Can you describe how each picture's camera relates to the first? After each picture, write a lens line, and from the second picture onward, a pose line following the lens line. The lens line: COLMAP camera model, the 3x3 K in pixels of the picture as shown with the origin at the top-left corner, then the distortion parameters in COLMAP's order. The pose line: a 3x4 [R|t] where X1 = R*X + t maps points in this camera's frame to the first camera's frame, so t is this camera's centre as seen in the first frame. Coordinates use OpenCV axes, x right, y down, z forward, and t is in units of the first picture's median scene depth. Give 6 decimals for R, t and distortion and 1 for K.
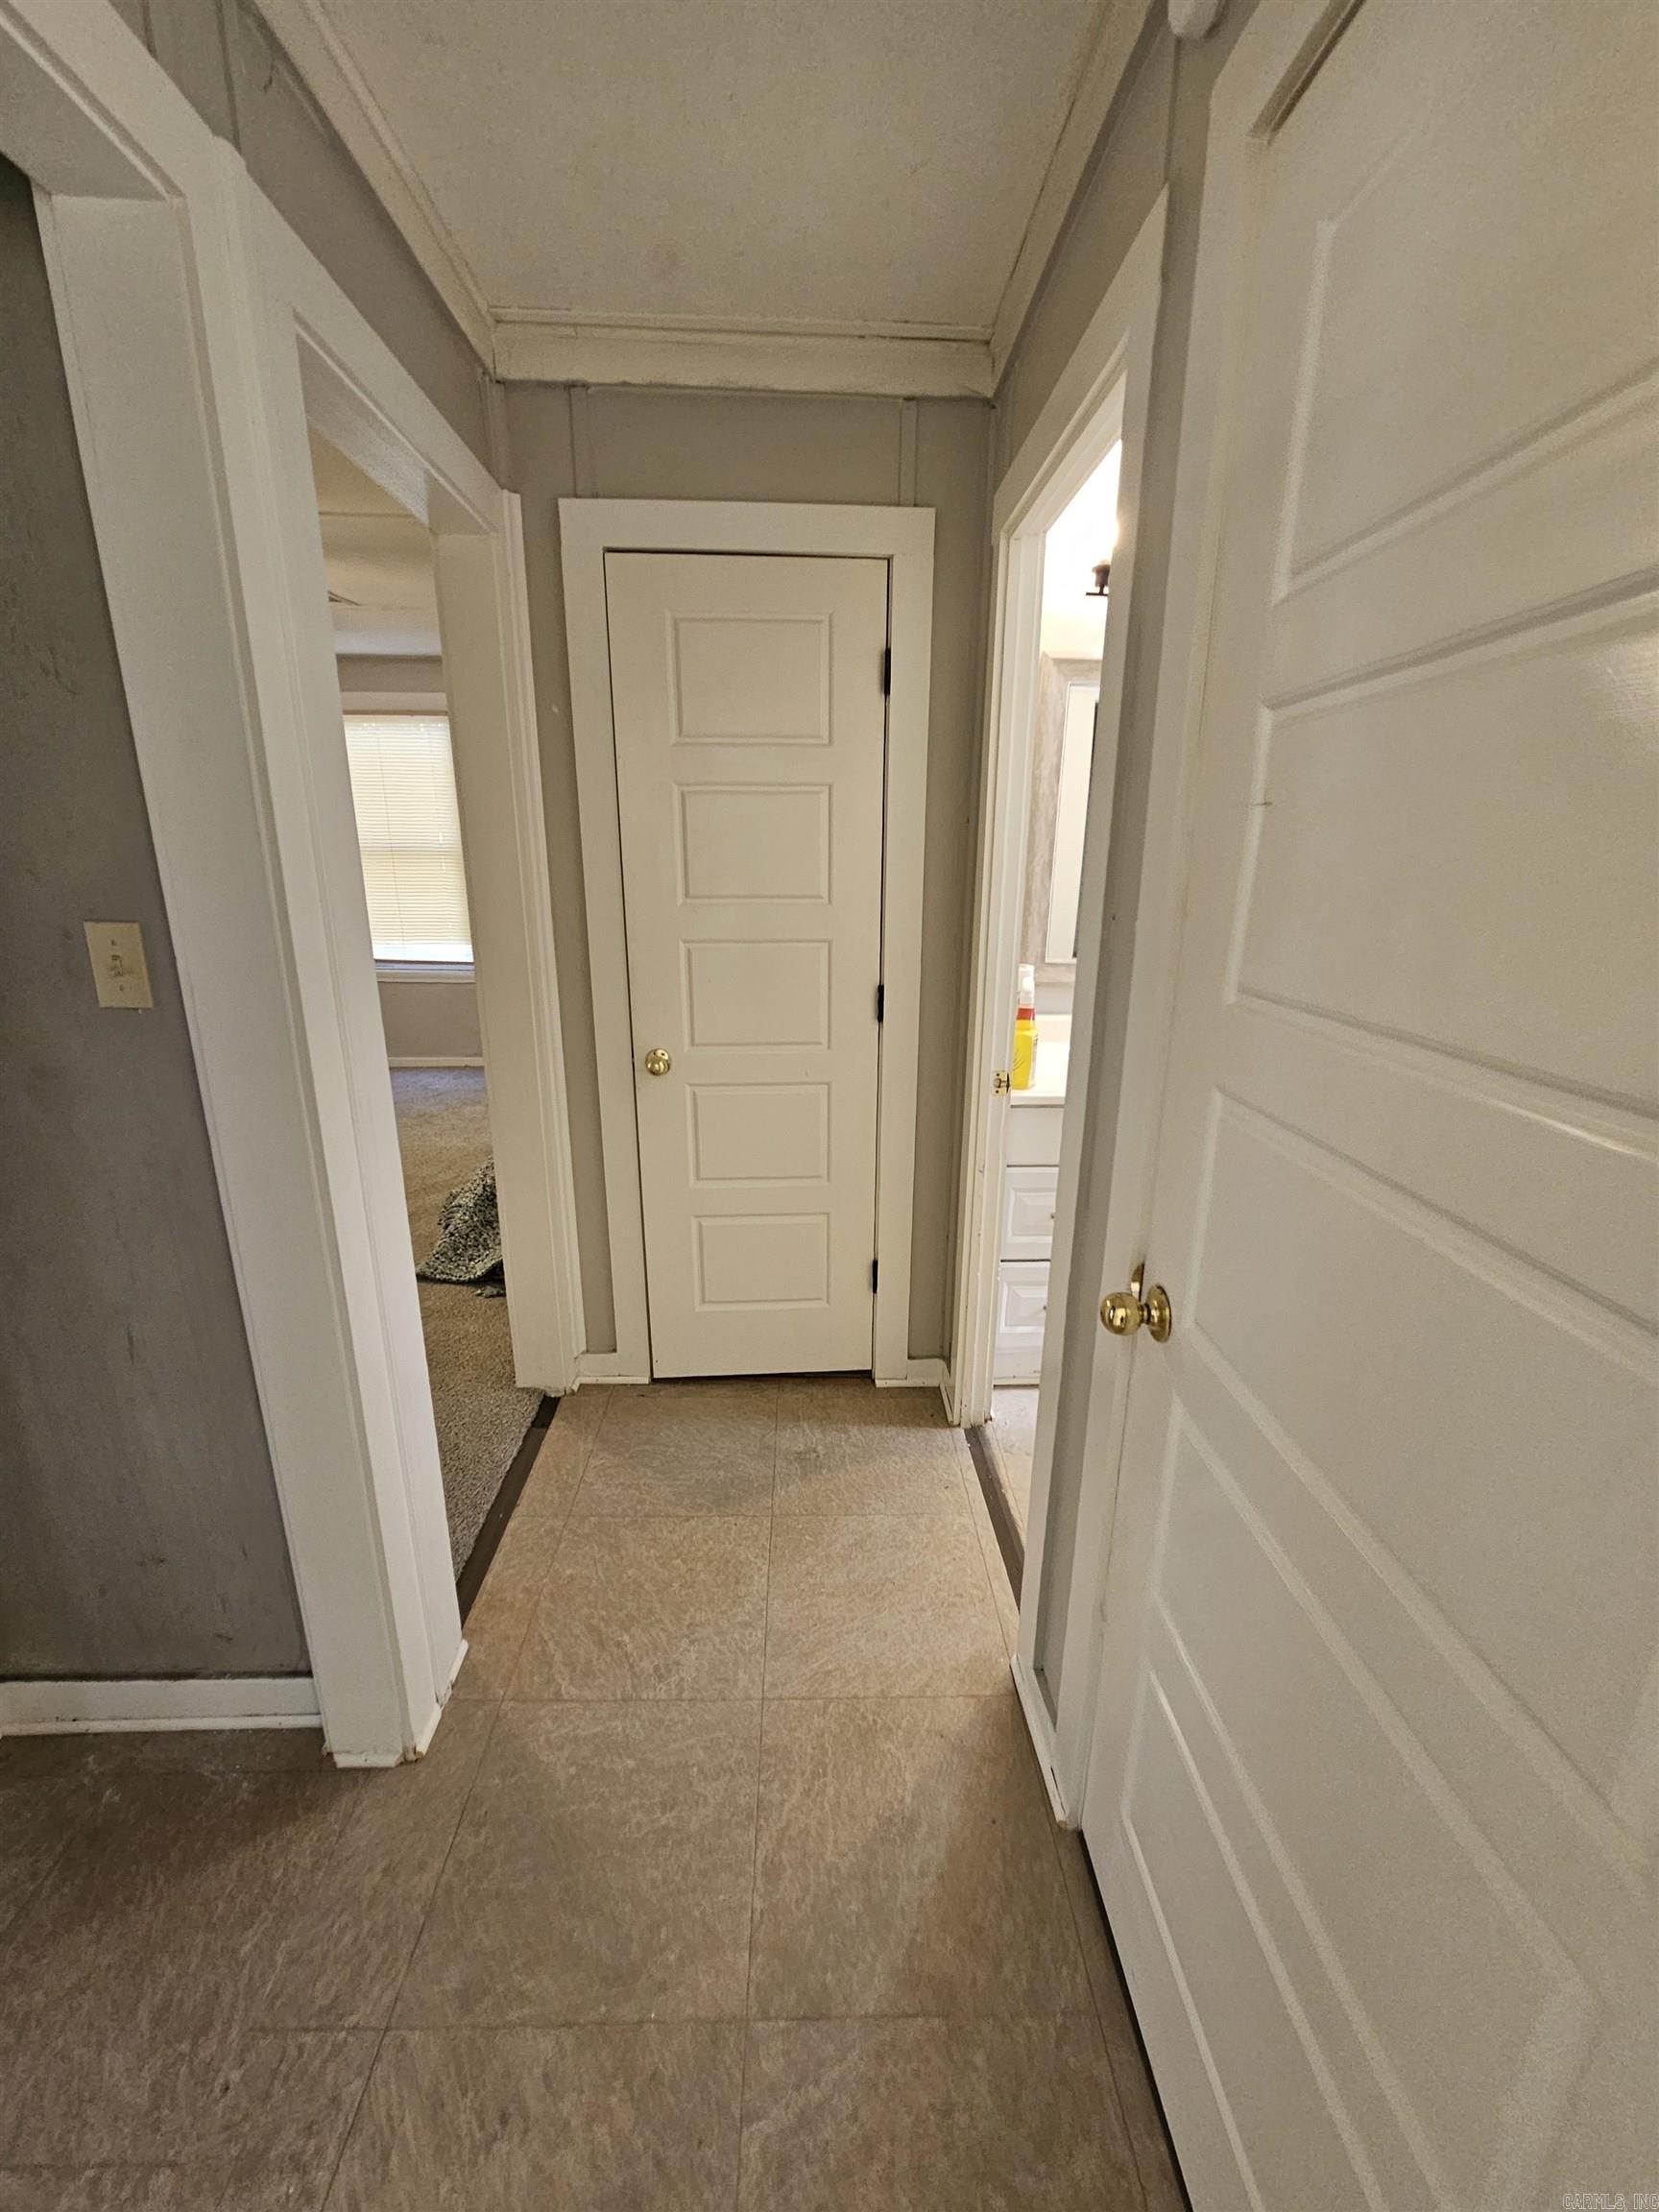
lens RADIAL K [[906.2, 0, 830.8], [0, 906.2, 1108.3], [0, 0, 1]] dist [-0.002640, 0.000771]
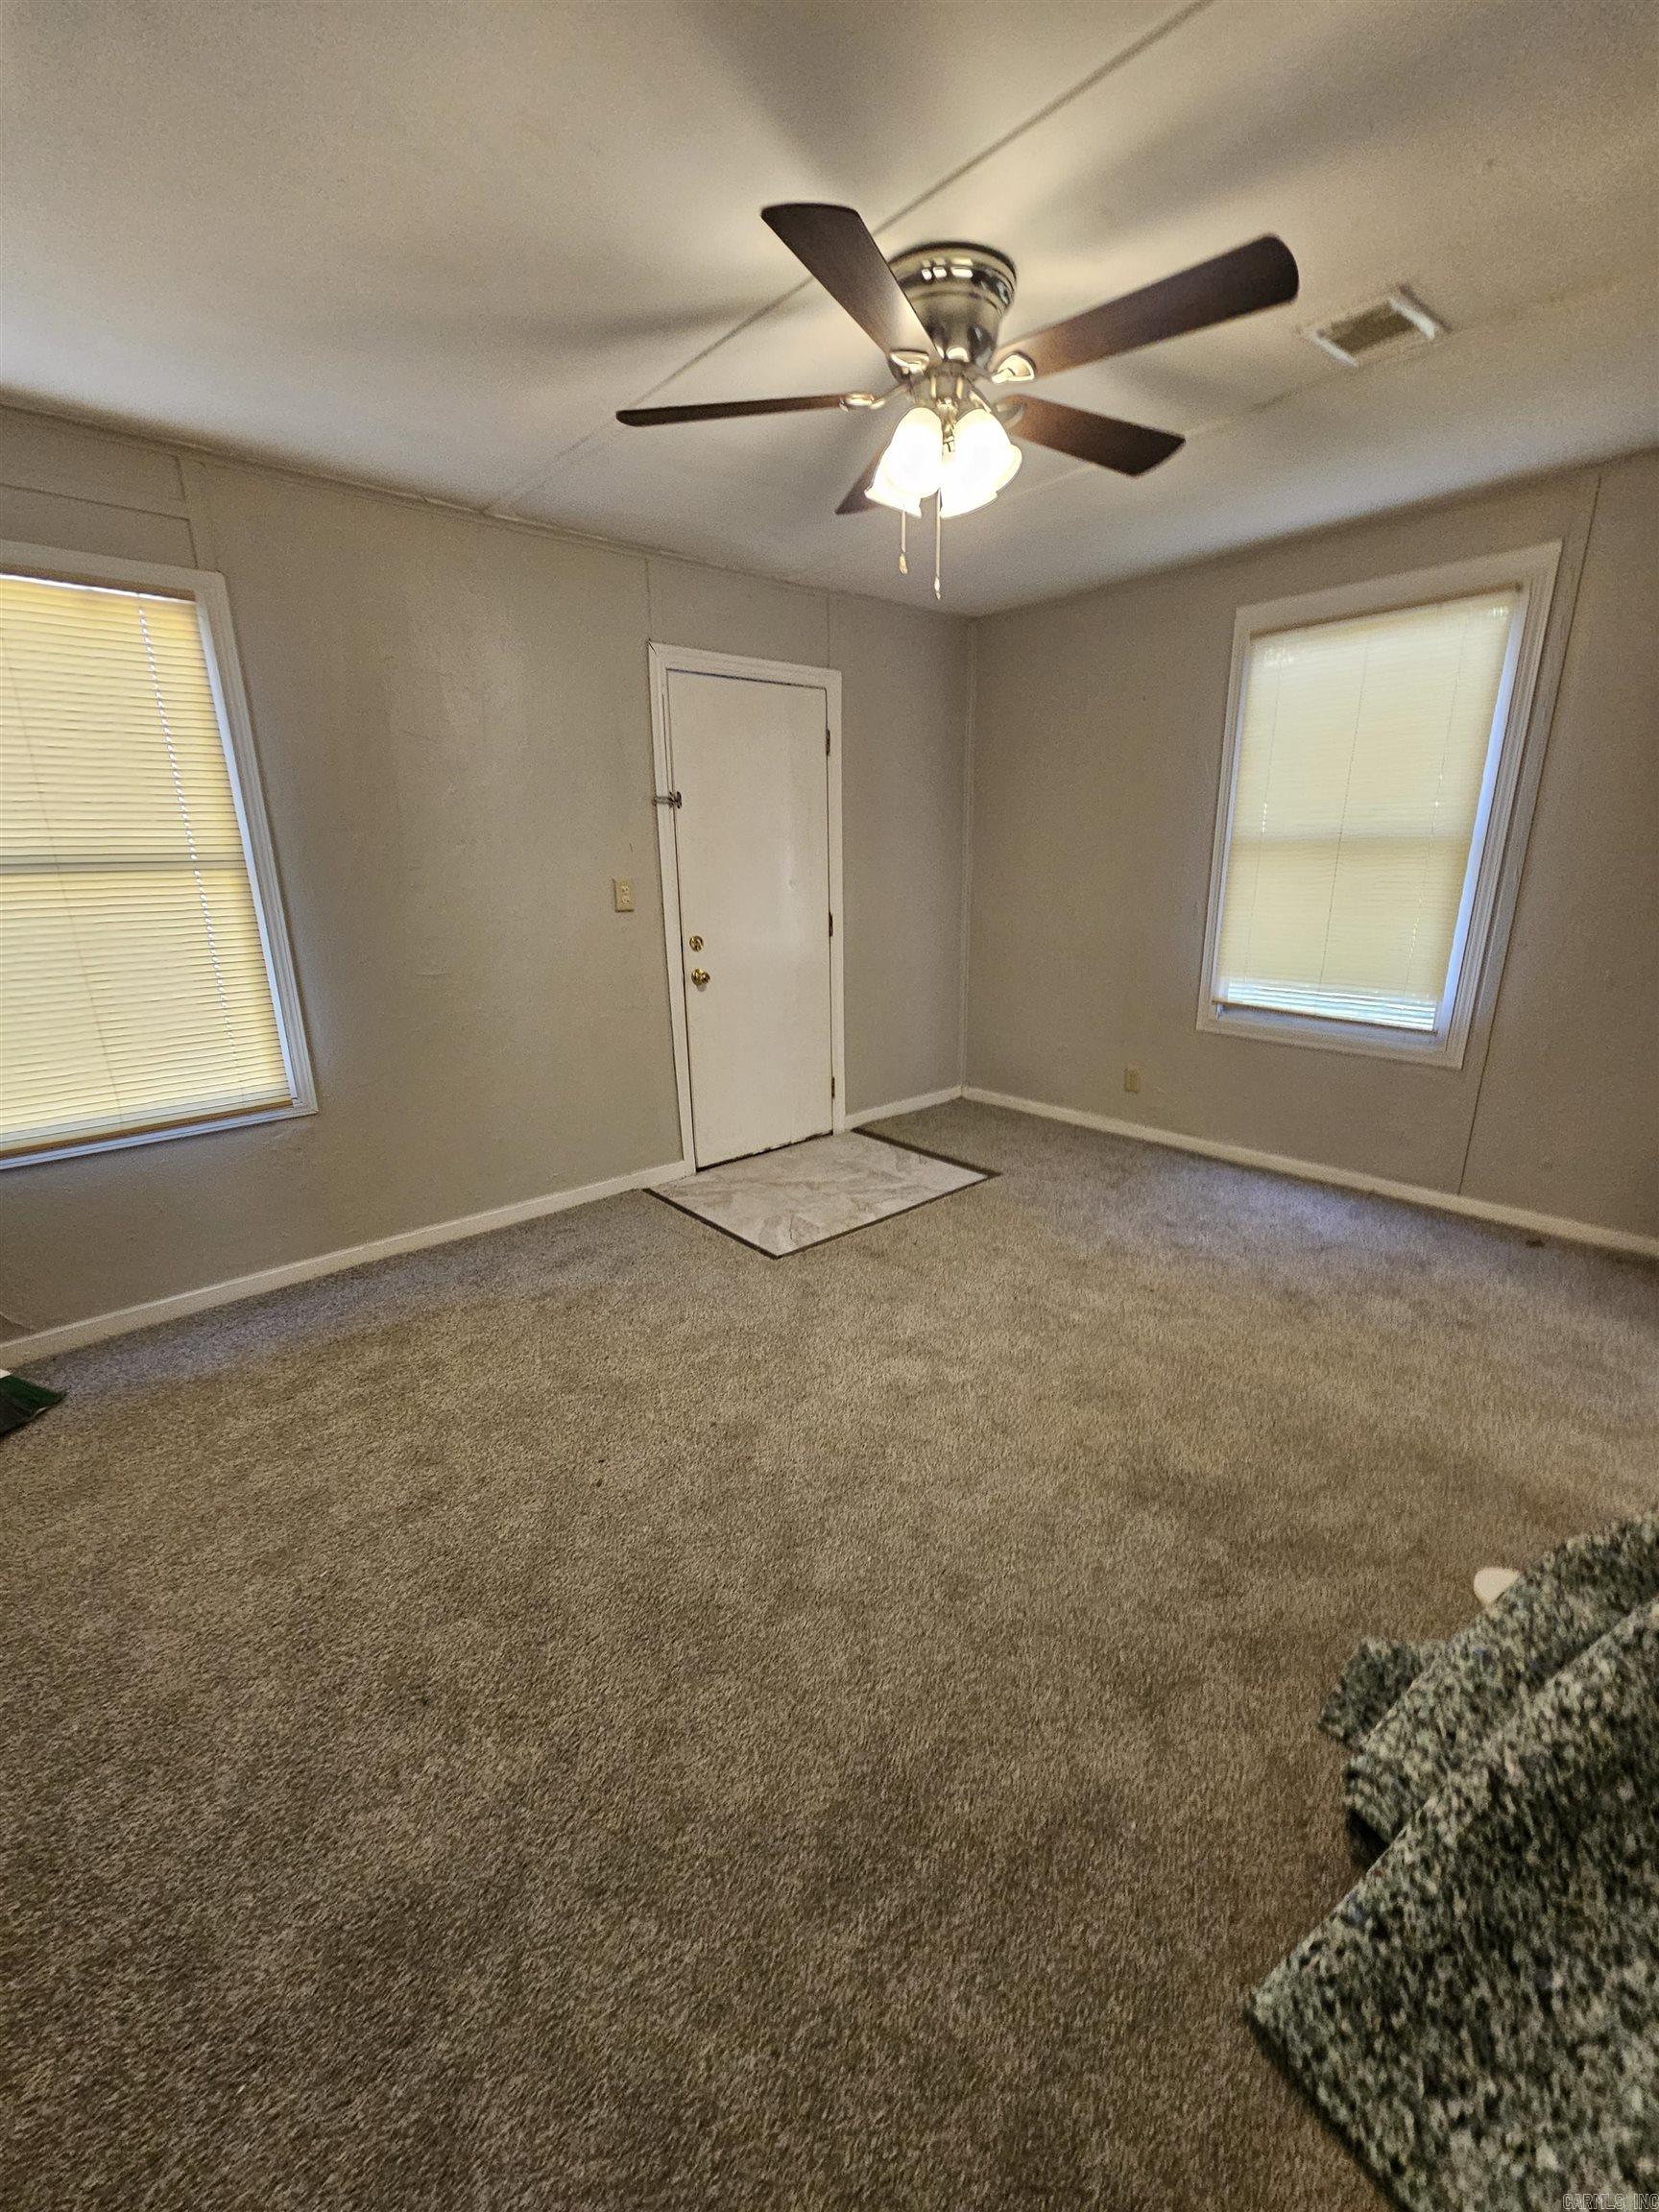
lens RADIAL K [[906.2, 0, 831.9], [0, 906.2, 1113.7], [0, 0, 1]] dist [-0.002640, 0.000771]
pose [[0.647412, 0.207172, -0.733442, -0.266254], [-0.192422, 0.975601, 0.105722, -0.118147], [0.737449, 0.072685, 0.671480, 0.429650]]
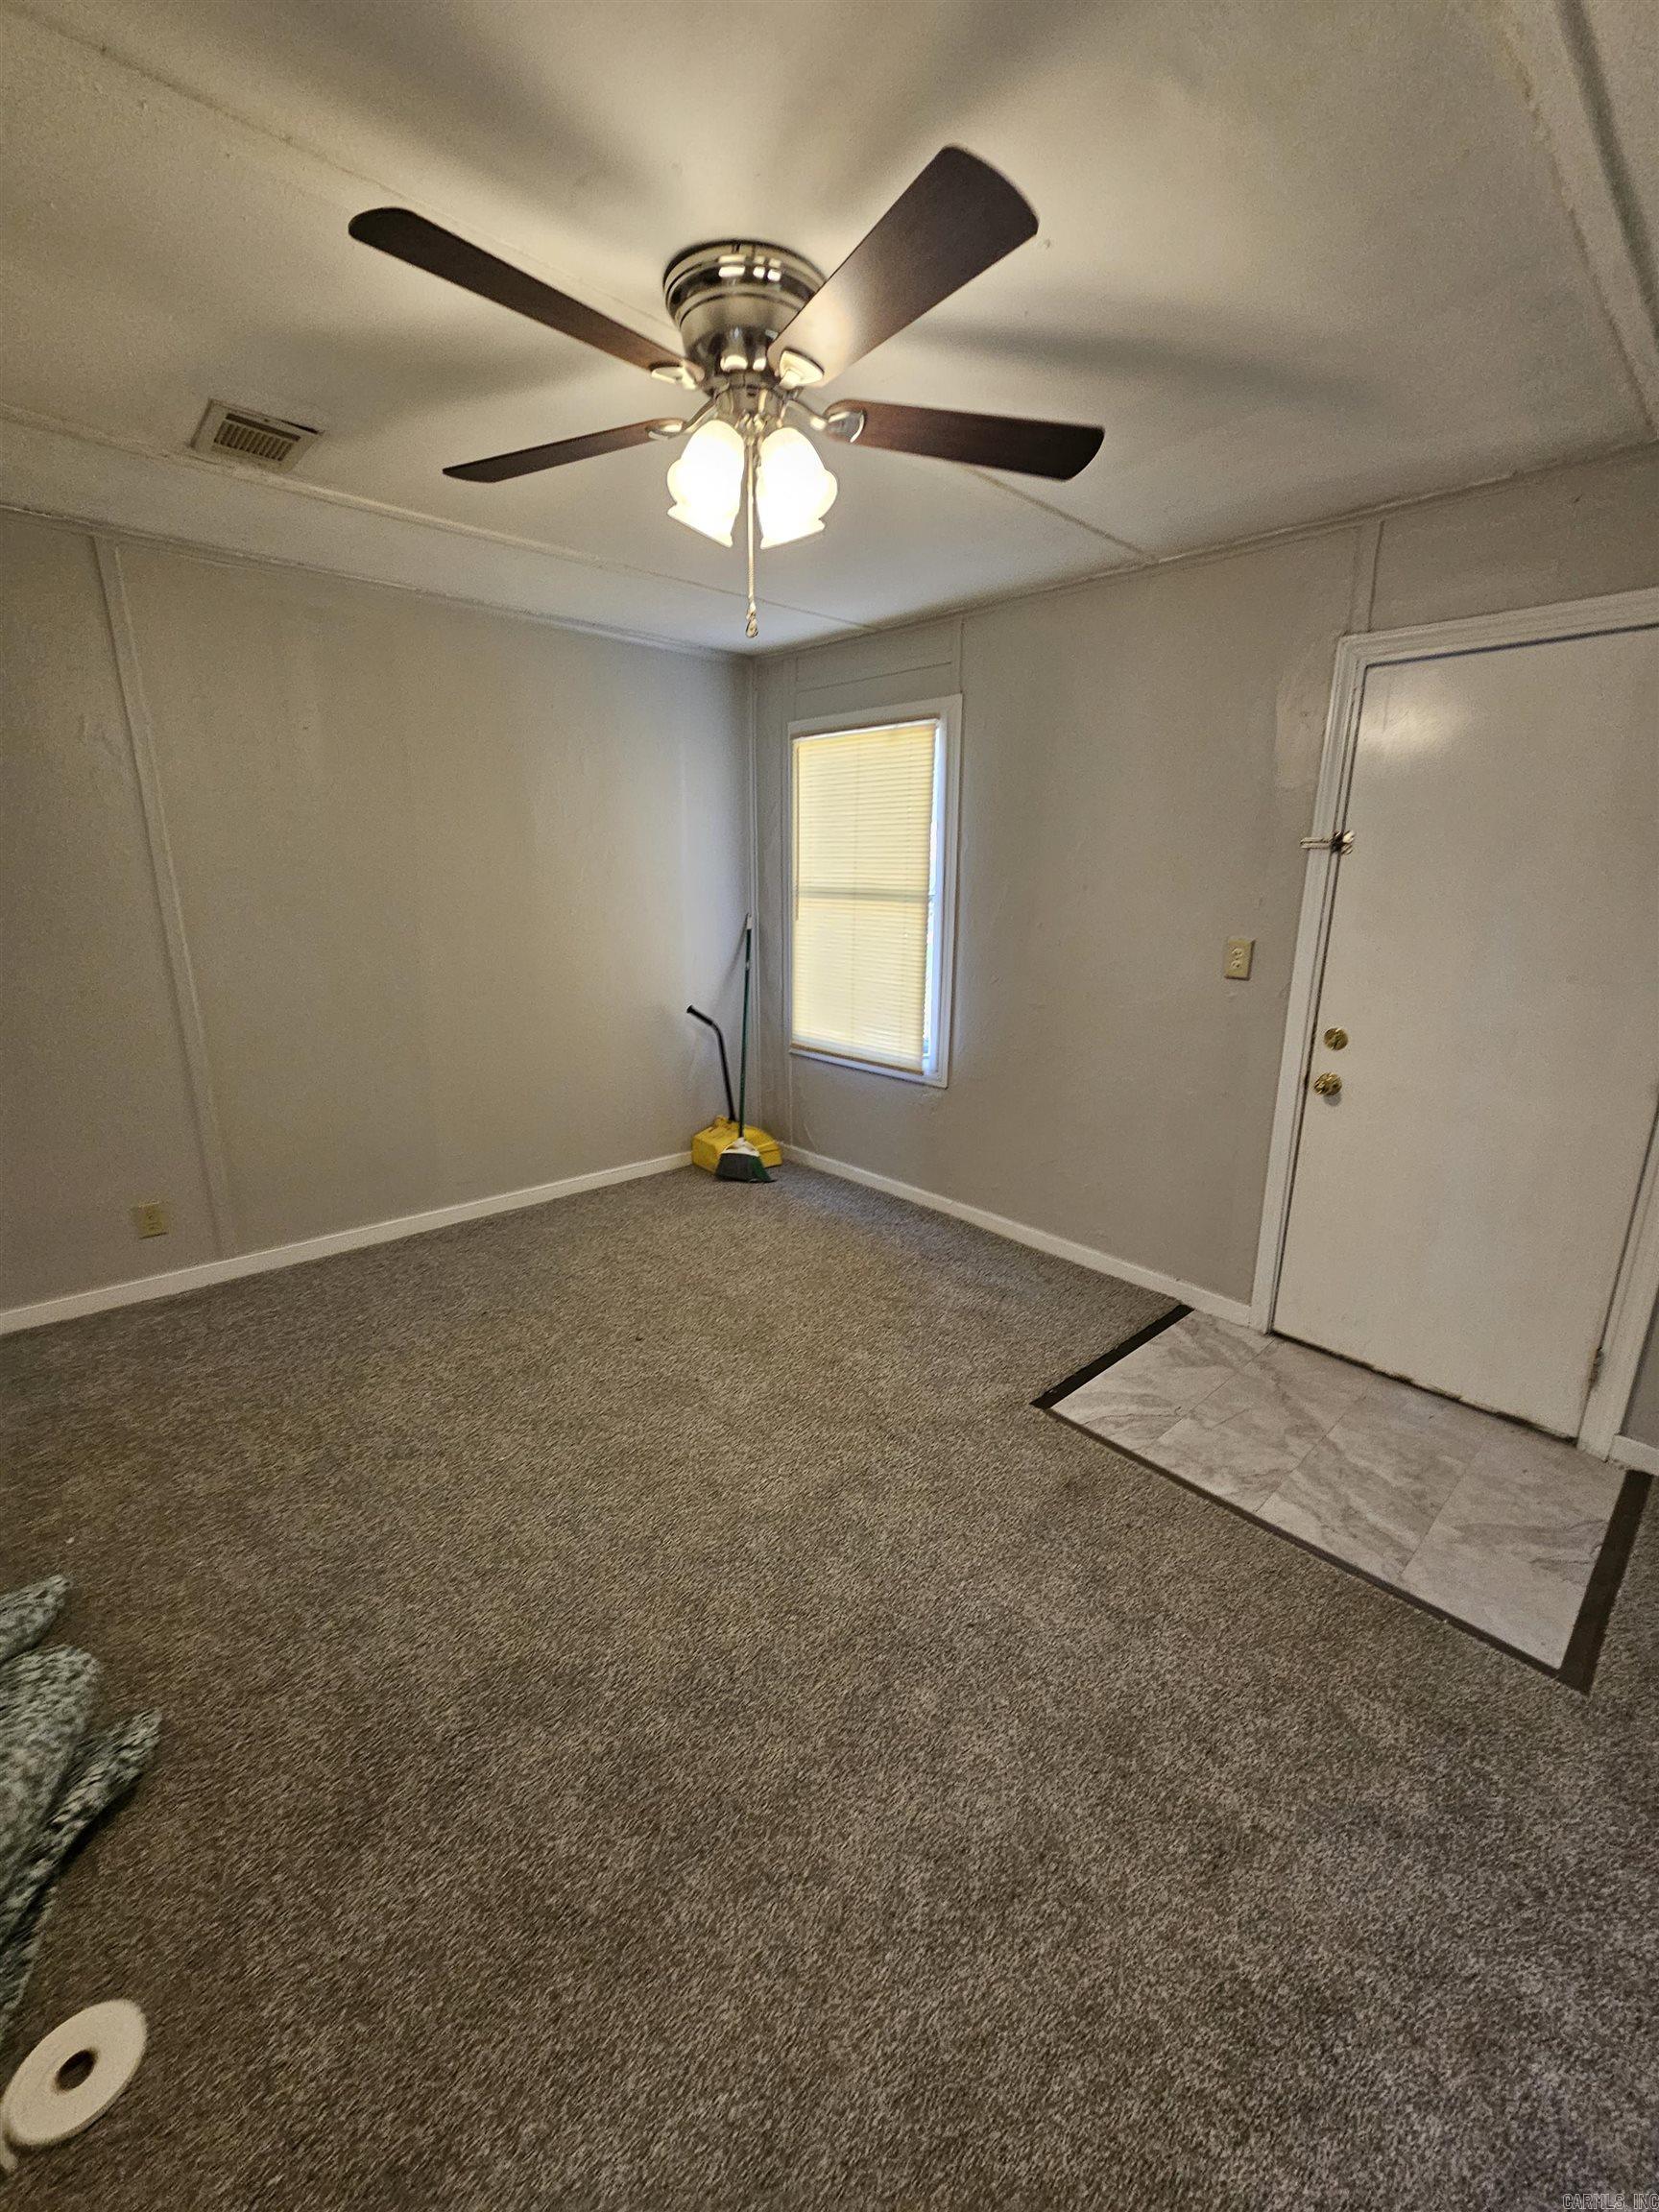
lens RADIAL K [[906.2, 0, 835.4], [0, 906.2, 1099.6], [0, 0, 1]] dist [-0.002640, 0.000771]
pose [[-0.746634, 0.152108, -0.647611, -0.351544], [-0.194968, 0.880724, 0.431640, -0.316949], [0.636023, 0.448541, -0.627923, 1.067960]]
